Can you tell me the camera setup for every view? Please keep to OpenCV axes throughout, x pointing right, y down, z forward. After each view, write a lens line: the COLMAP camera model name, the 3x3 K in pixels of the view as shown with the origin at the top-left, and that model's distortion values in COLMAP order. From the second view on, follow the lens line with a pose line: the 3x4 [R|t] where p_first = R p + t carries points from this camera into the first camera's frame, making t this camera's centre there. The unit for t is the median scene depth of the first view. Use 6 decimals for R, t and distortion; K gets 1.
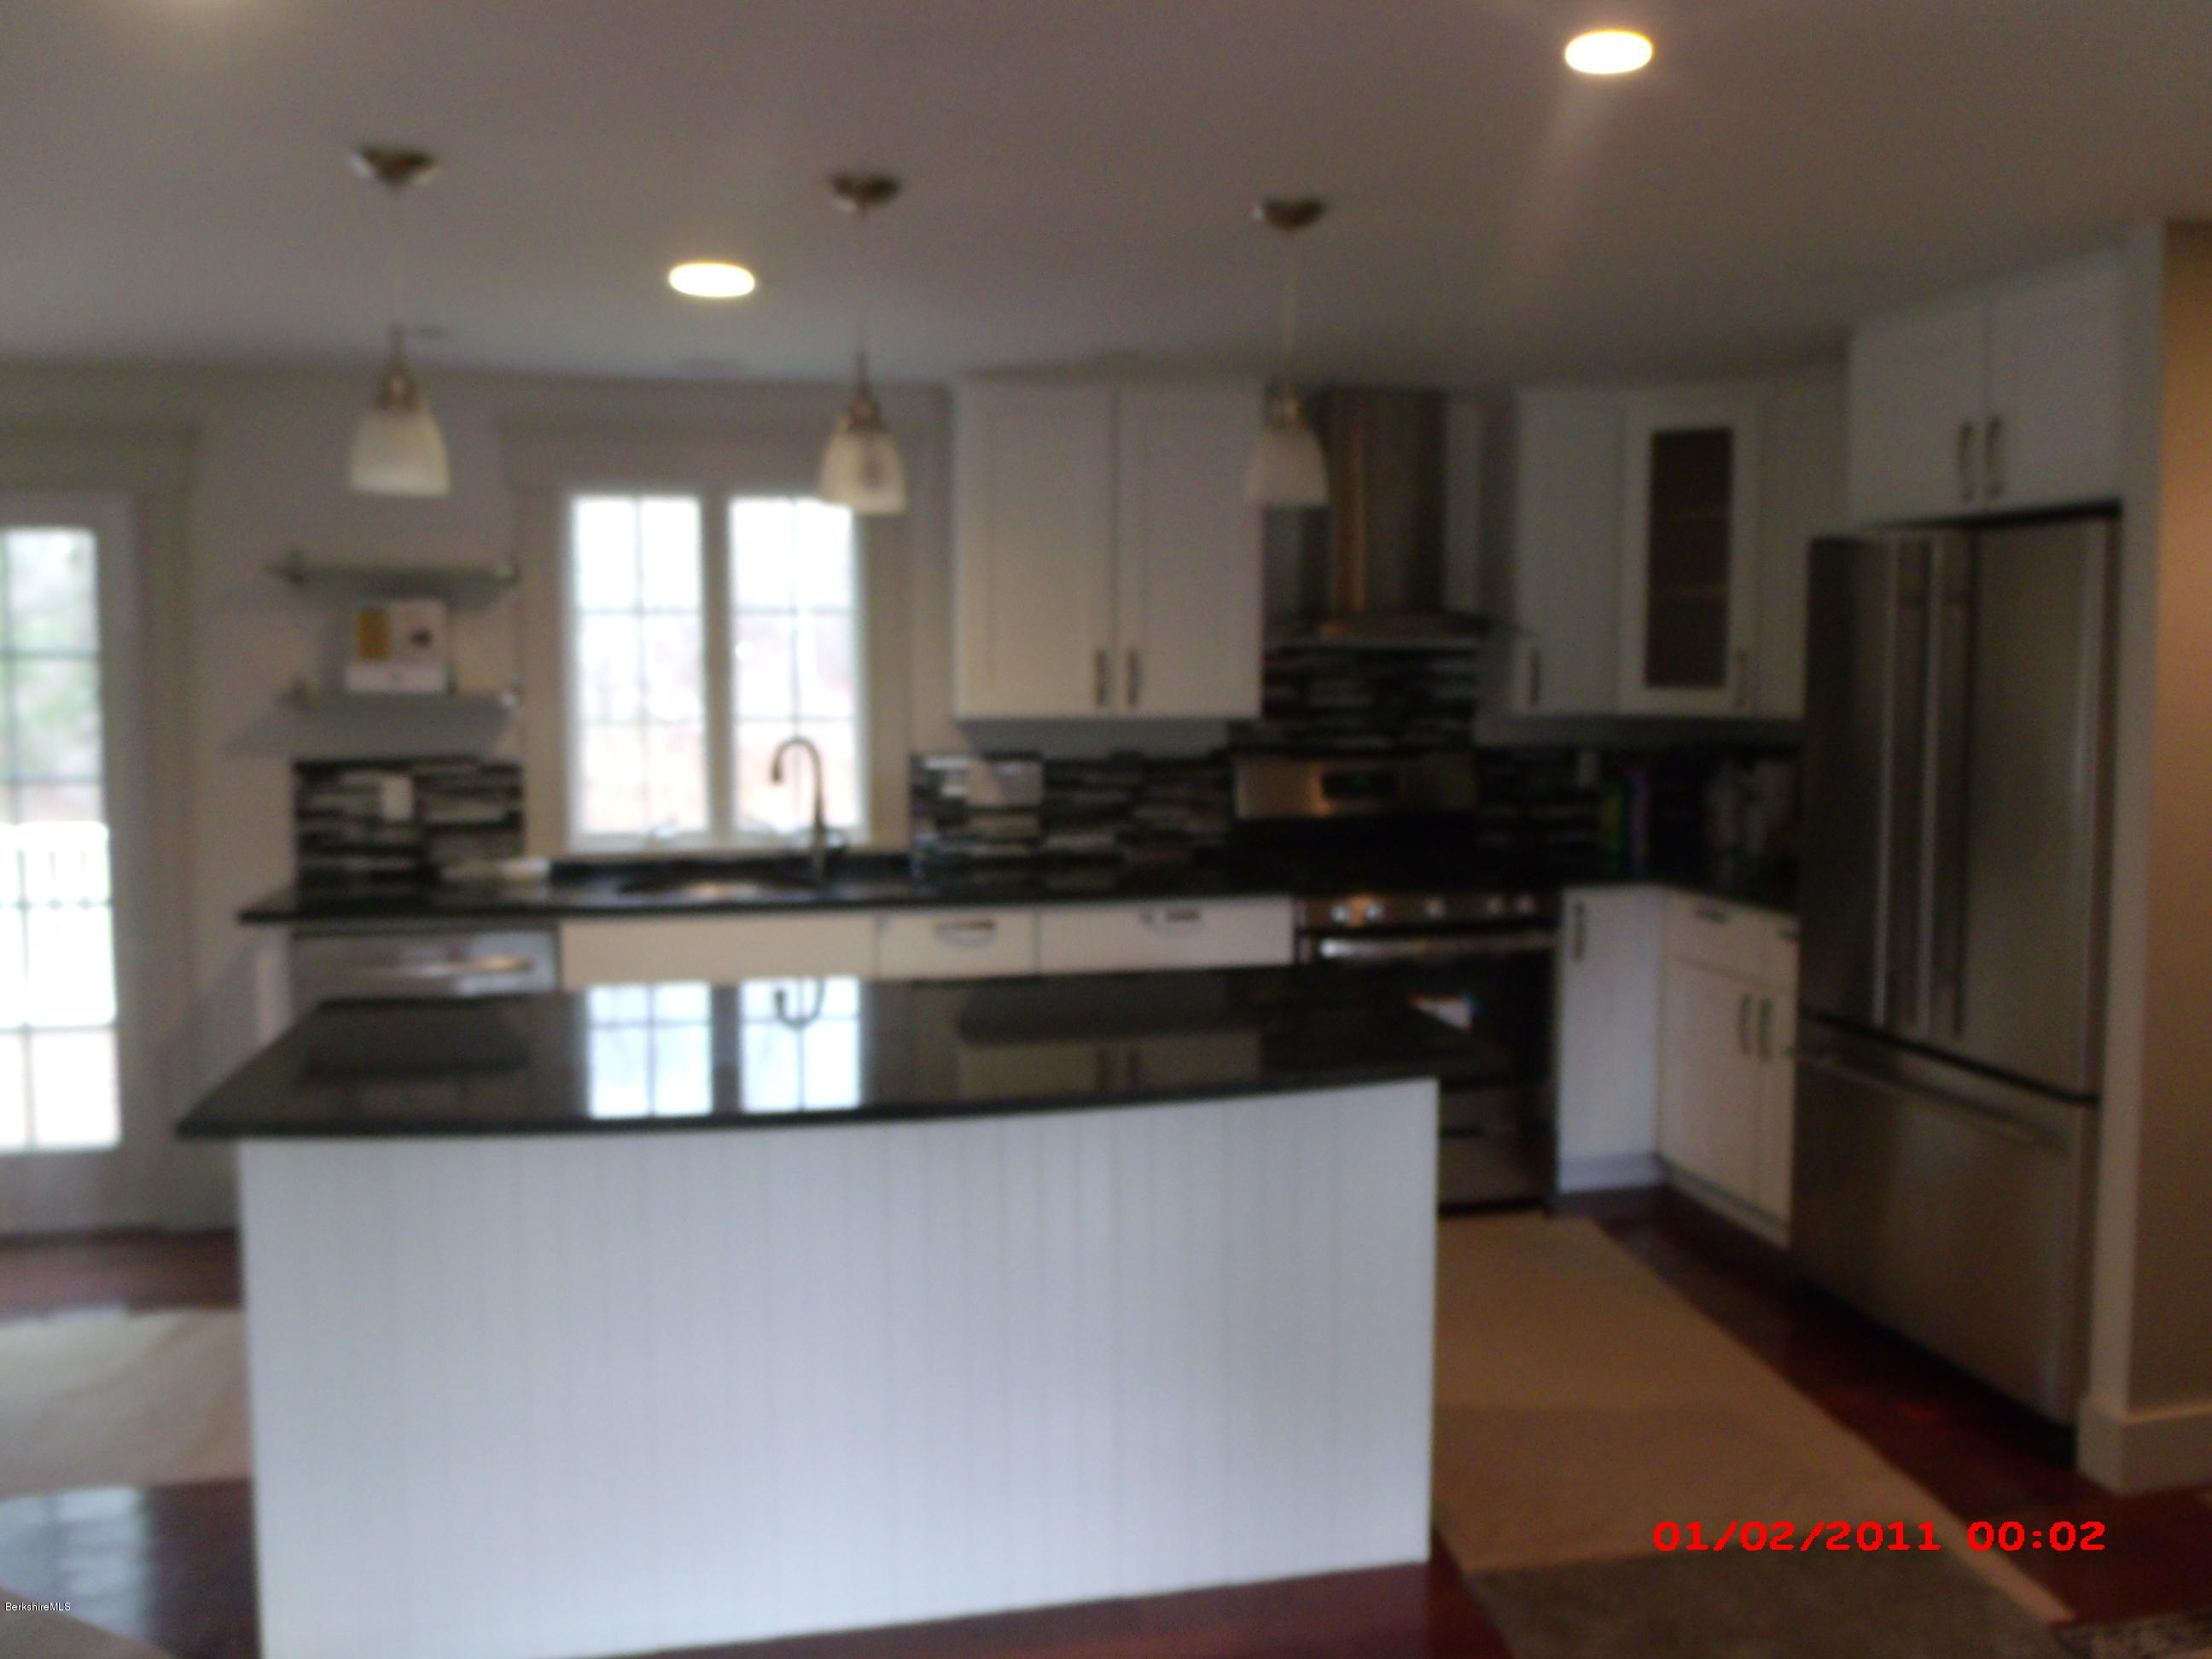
lens RADIAL K [[1742.2, 0, 1106.0], [0, 1742.2, 829.5], [0, 0, 1]] dist [-0.038136, 0.004932]
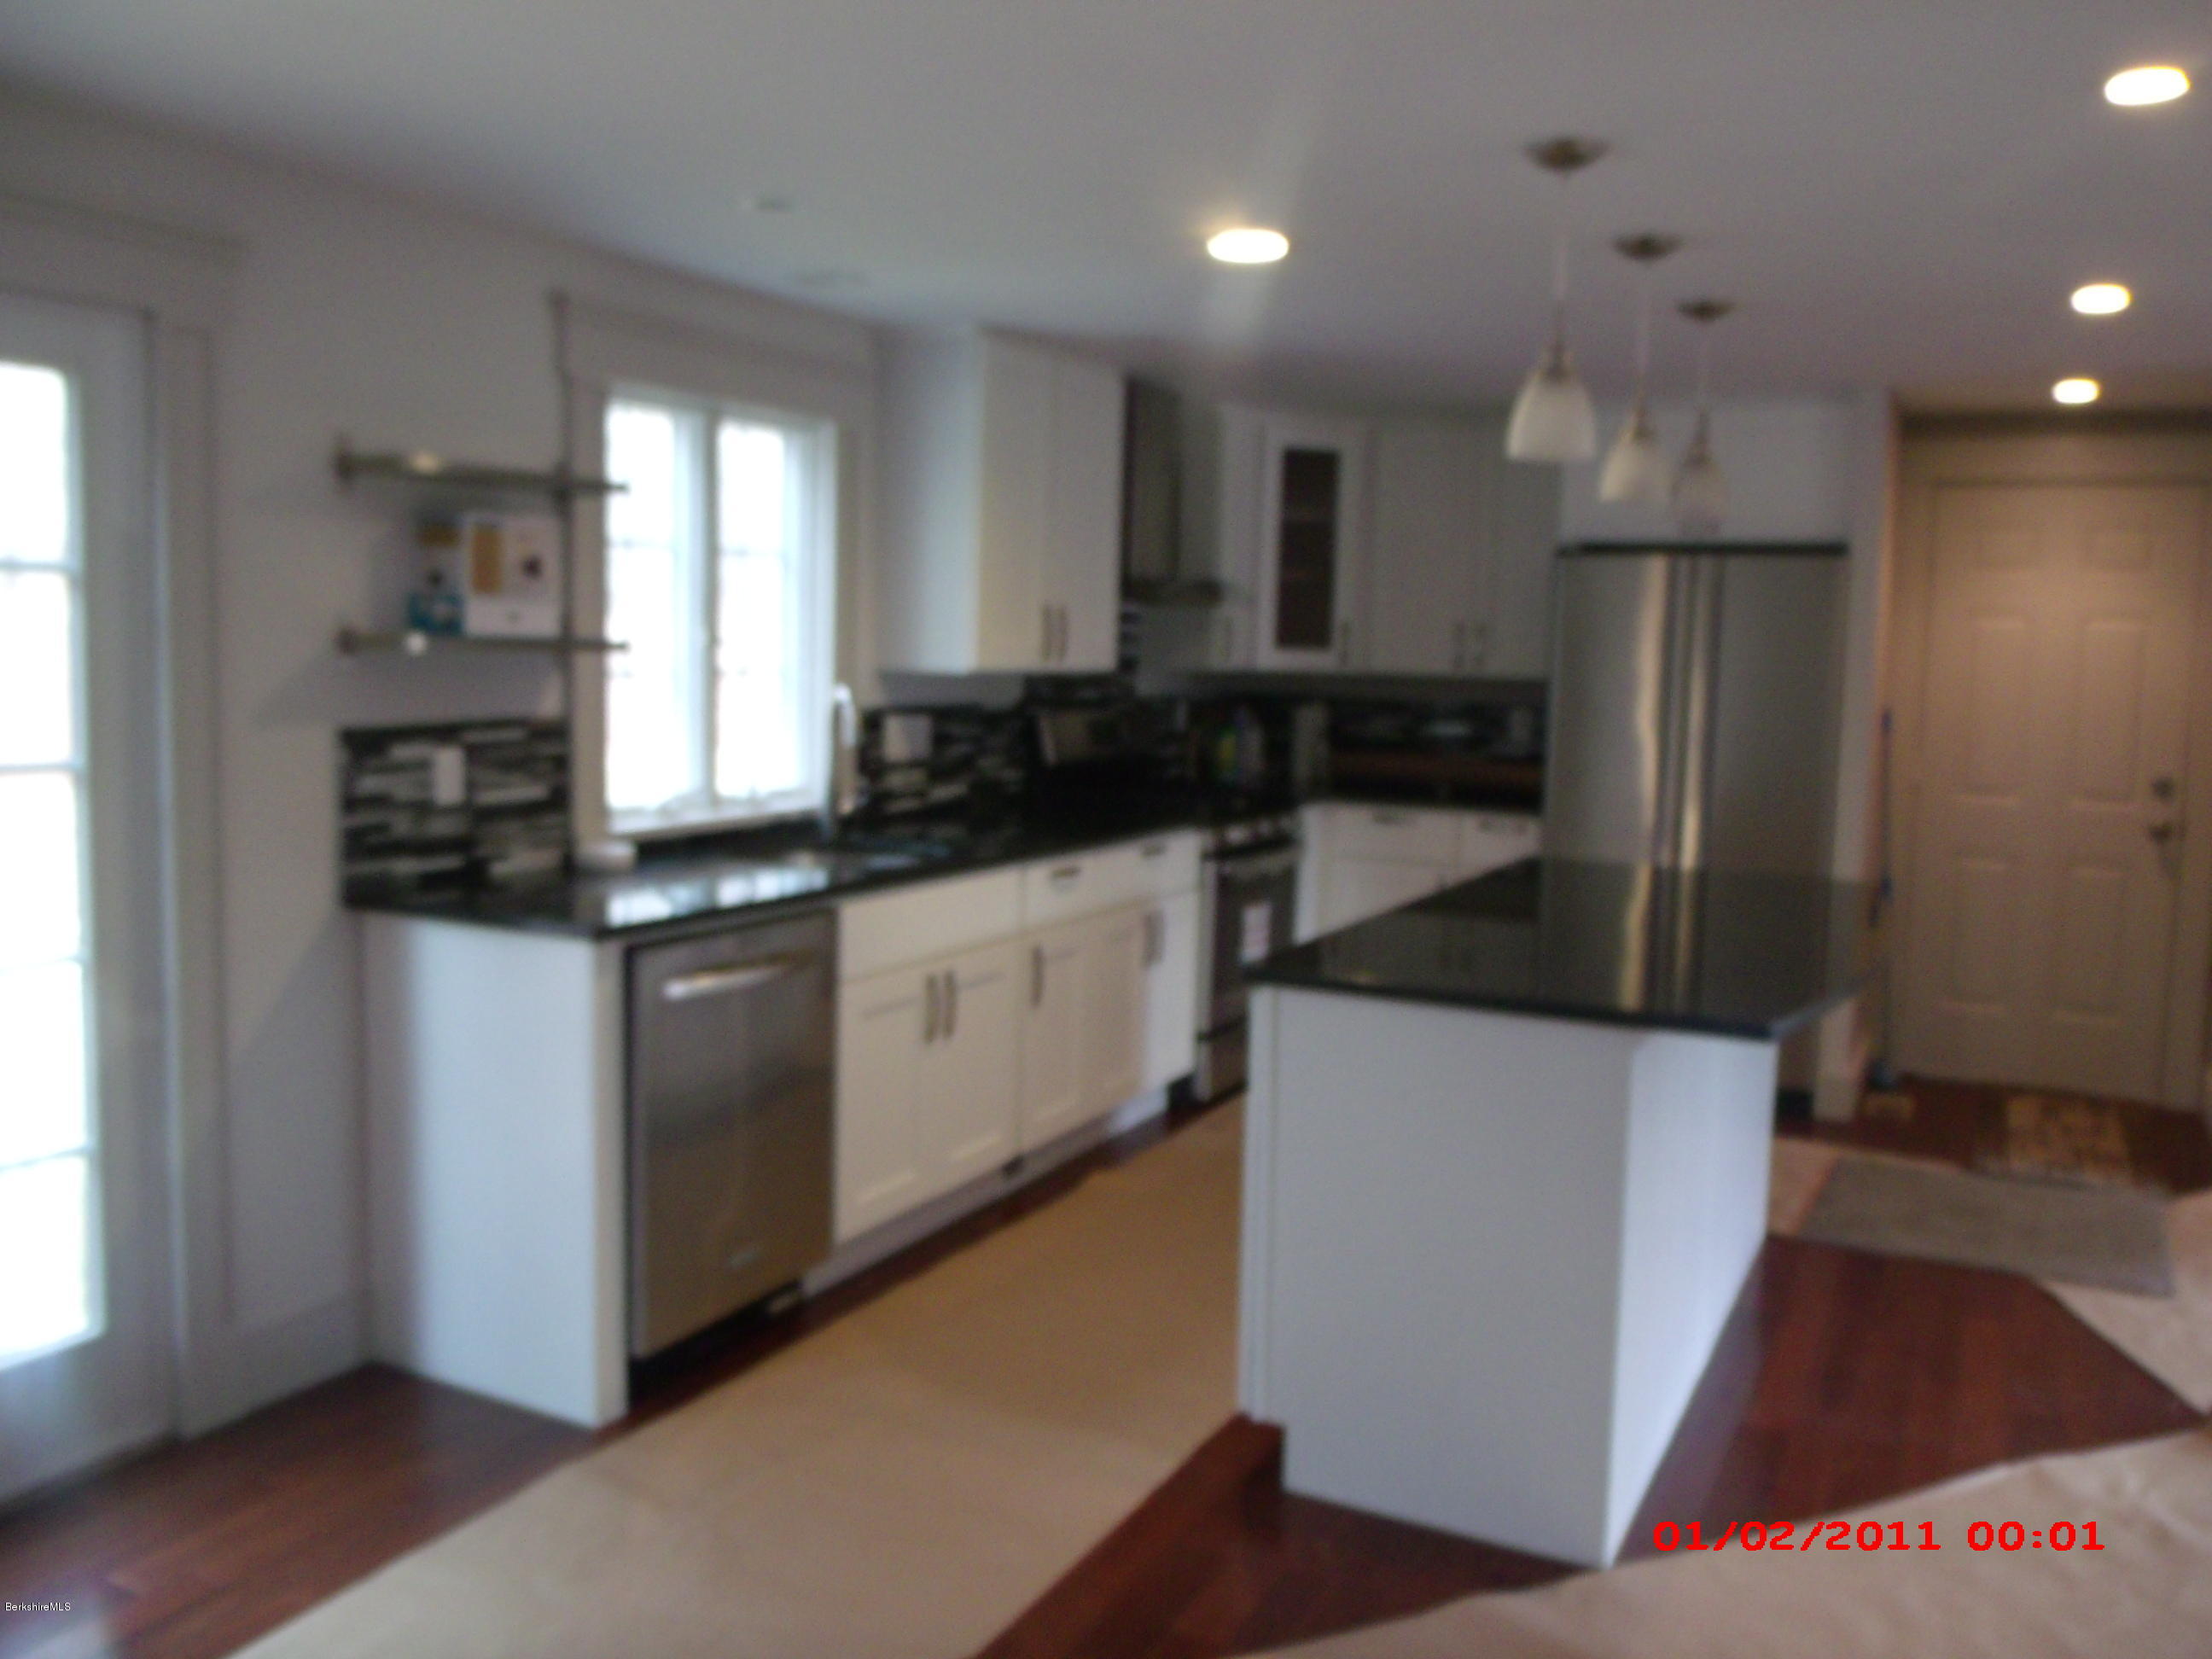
lens RADIAL K [[1742.2, 0, 1106.0], [0, 1742.2, 829.5], [0, 0, 1]] dist [-0.038136, 0.004932]
pose [[0.646172, -0.065637, 0.760364, -0.798388], [0.045781, 0.997834, 0.047230, -0.017263], [-0.761817, 0.004292, 0.647778, 0.289308]]
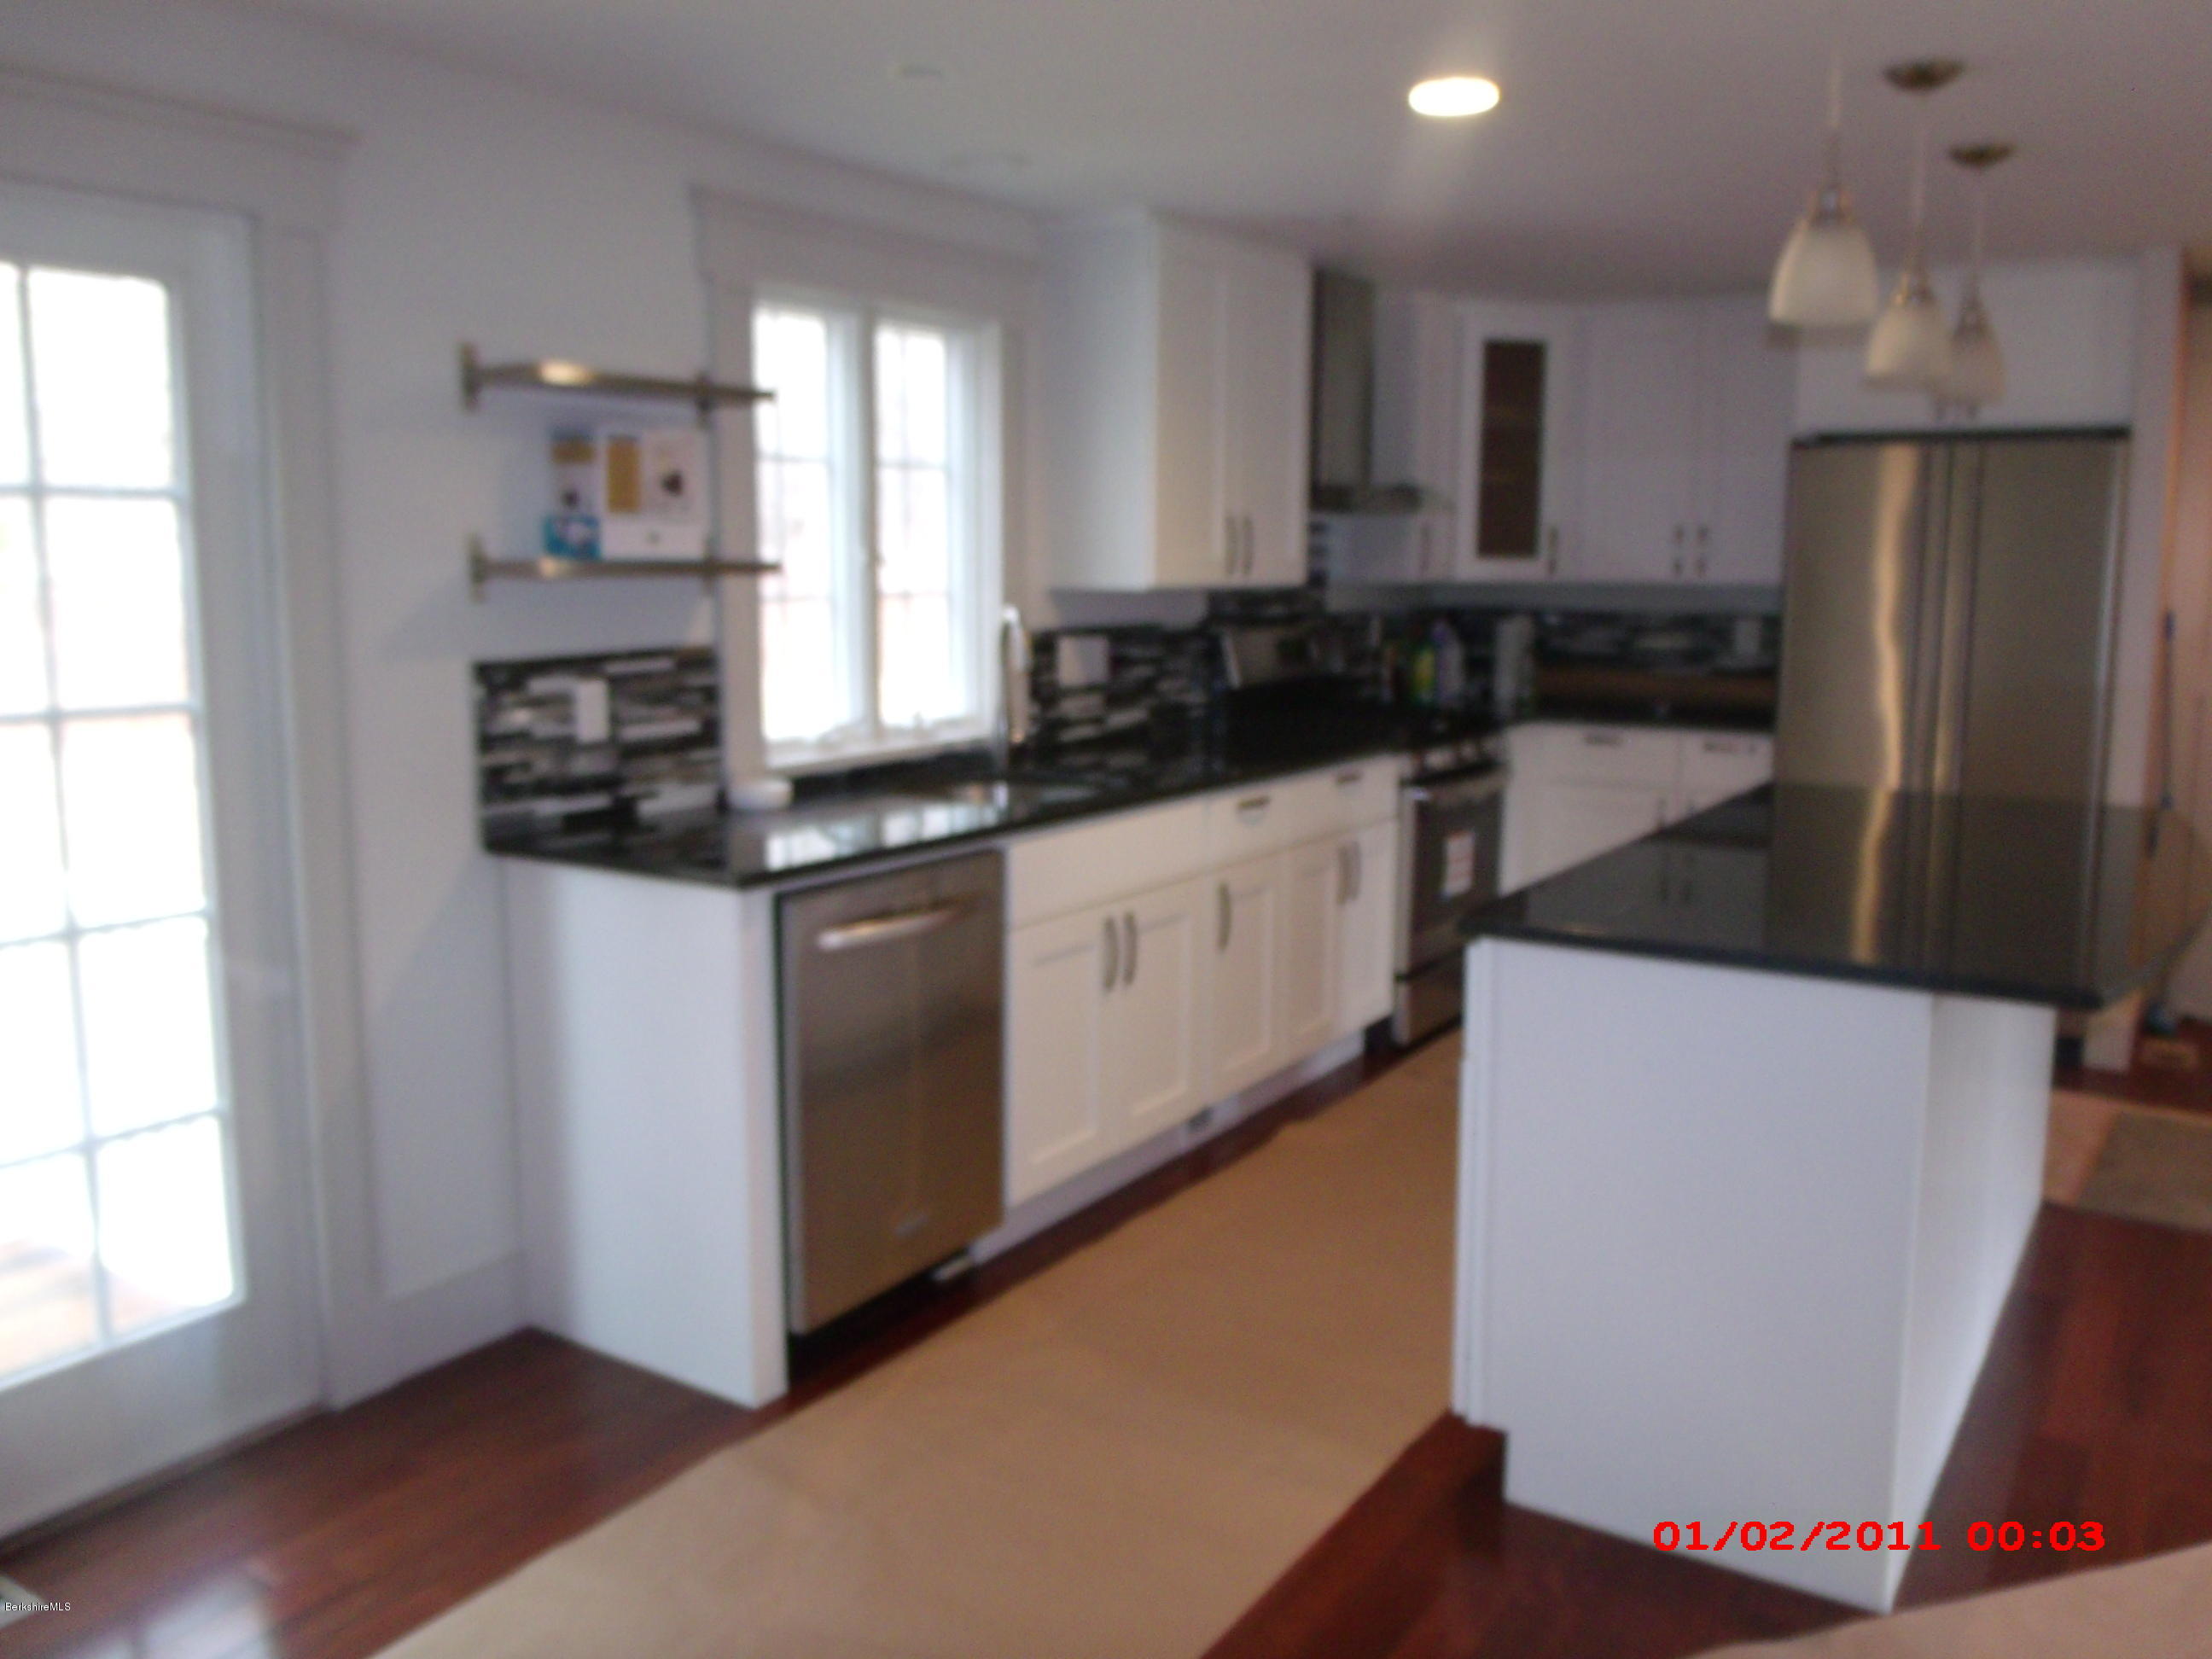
lens RADIAL K [[1742.2, 0, 1106.0], [0, 1742.2, 829.5], [0, 0, 1]] dist [-0.038136, 0.004932]
pose [[0.722356, -0.104909, 0.683517, -0.745160], [0.062136, 0.994274, 0.086938, -0.018300], [-0.688724, -0.020329, 0.724739, 0.338240]]
